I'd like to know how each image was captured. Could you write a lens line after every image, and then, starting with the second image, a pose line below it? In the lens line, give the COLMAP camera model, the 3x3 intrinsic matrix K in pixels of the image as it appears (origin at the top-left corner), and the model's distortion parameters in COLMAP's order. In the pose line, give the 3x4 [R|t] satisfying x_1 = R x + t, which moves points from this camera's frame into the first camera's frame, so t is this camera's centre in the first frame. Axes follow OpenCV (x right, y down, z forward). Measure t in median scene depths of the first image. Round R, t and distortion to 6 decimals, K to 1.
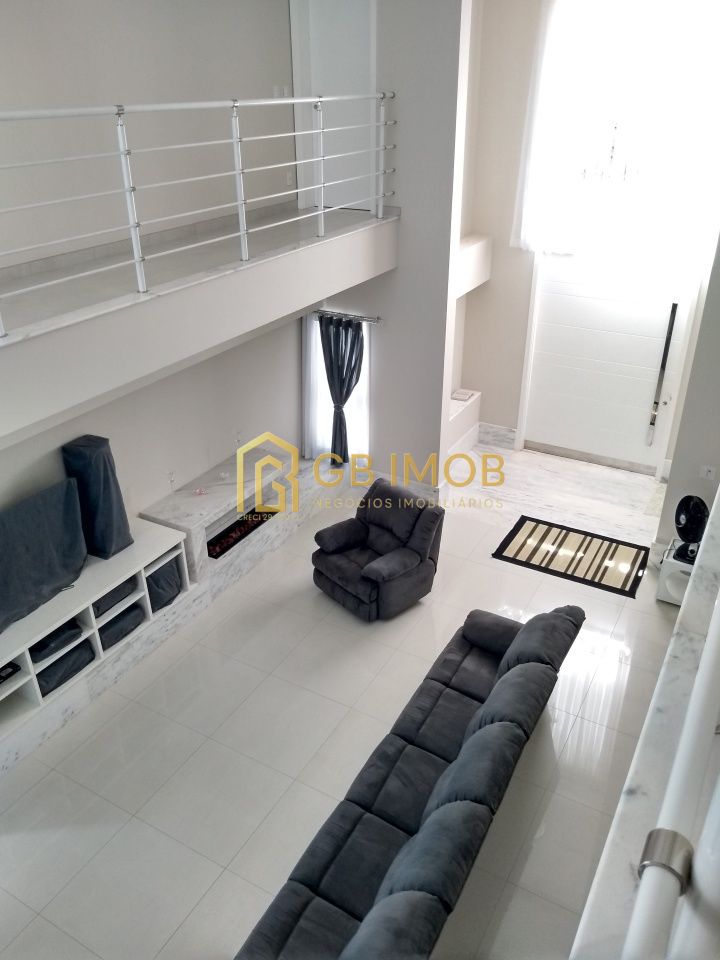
lens RADIAL K [[794.4, 0, 361.5], [0, 794.4, 481.0], [0, 0, 1]] dist [0.028252, -0.068769]
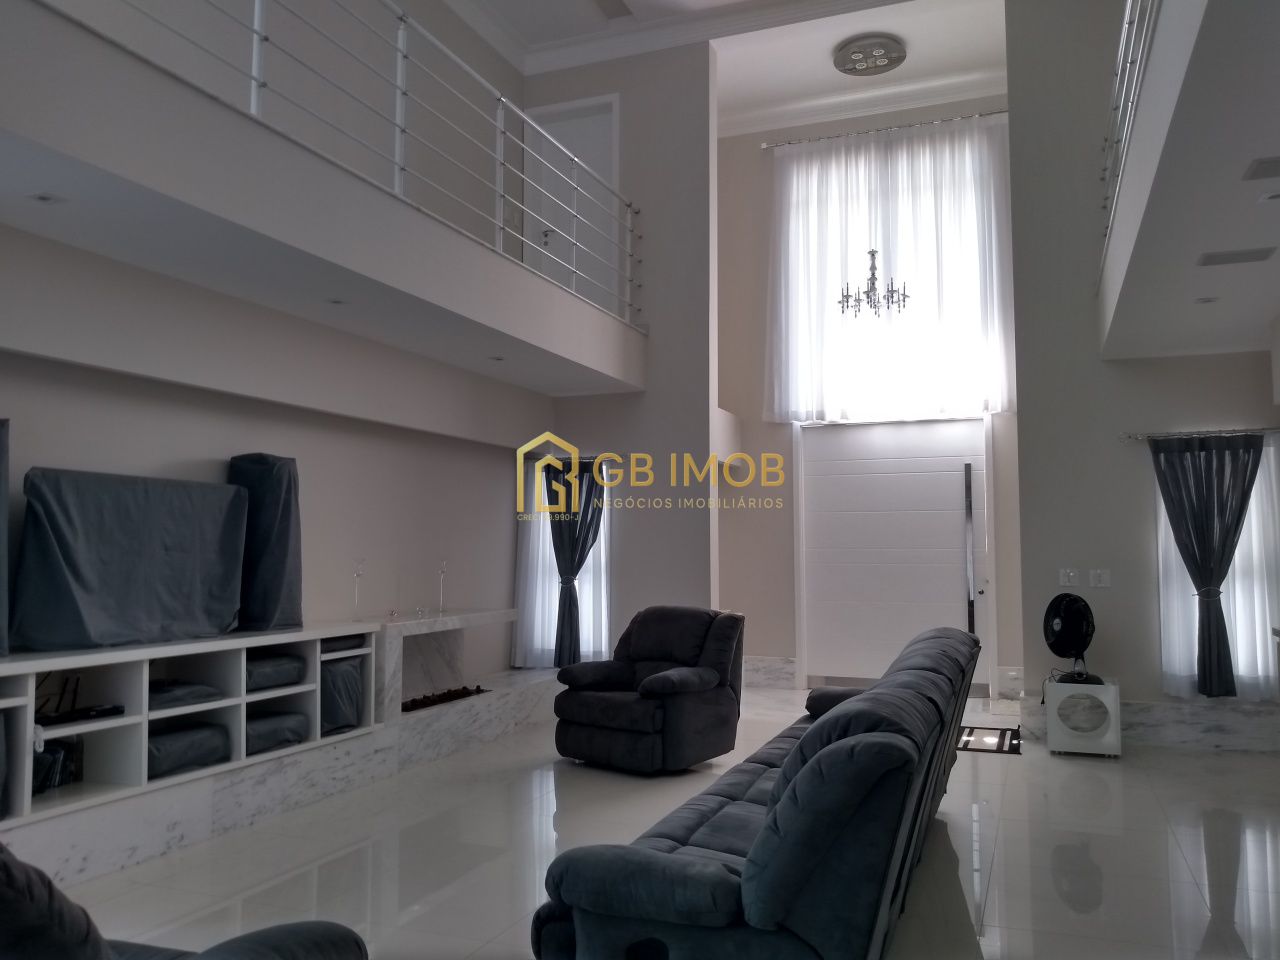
lens RADIAL K [[1059.3, 0, 636.6], [0, 1059.3, 475.0], [0, 0, 1]] dist [0.028252, -0.068769]
pose [[0.990358, 0.016409, 0.137556, -0.120910], [0.062121, 0.834925, -0.546846, 0.432689], [-0.123822, 0.550119, 0.825856, 0.142554]]
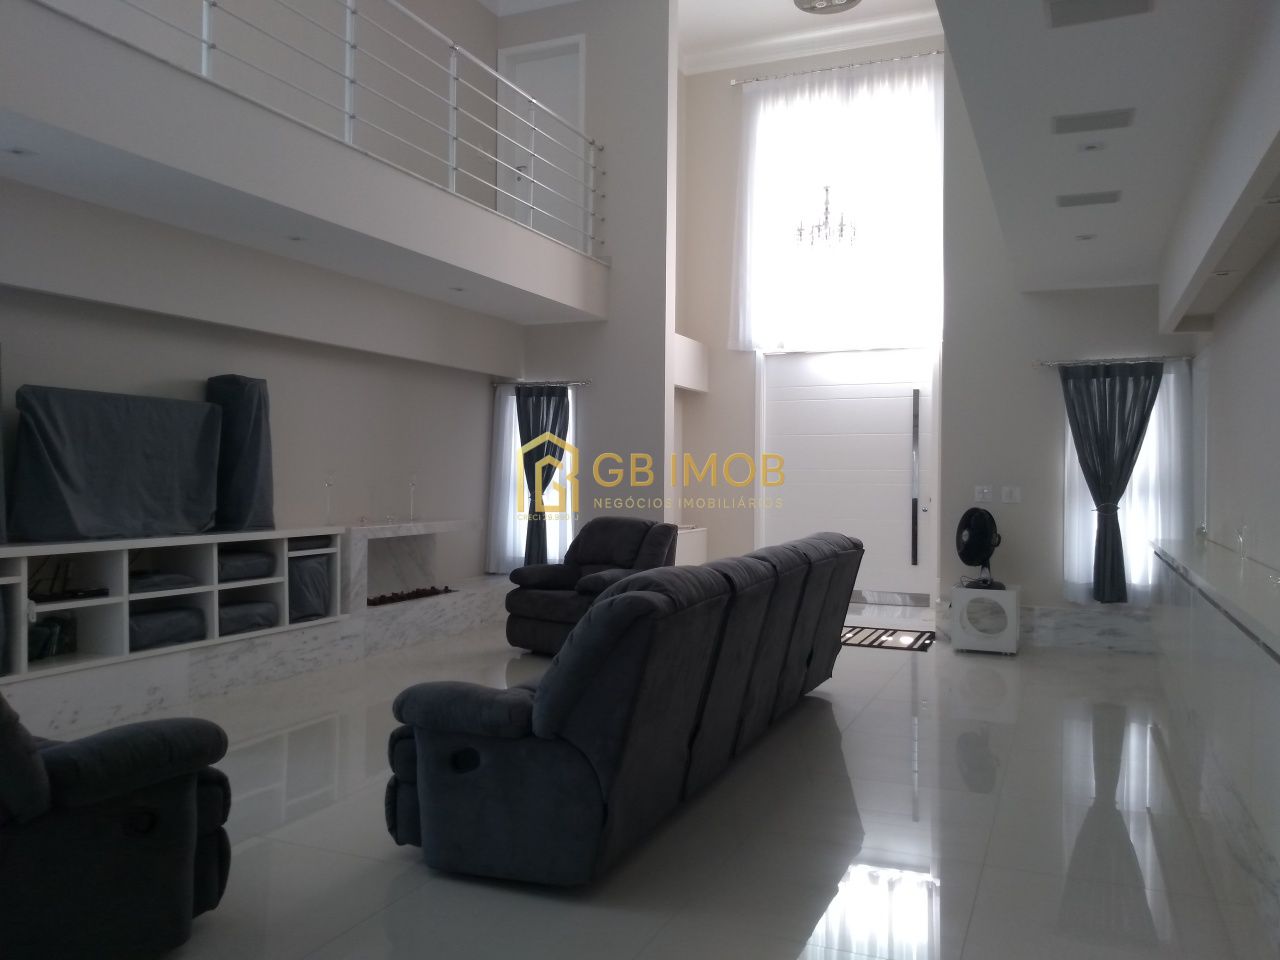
lens RADIAL K [[1059.3, 0, 647.7], [0, 1059.3, 481.0], [0, 0, 1]] dist [0.028252, -0.068769]
pose [[0.994096, 0.014208, 0.107572, -0.038253], [0.039997, 0.873595, -0.485008, 0.494064], [-0.100865, 0.486447, 0.867869, 0.055203]]
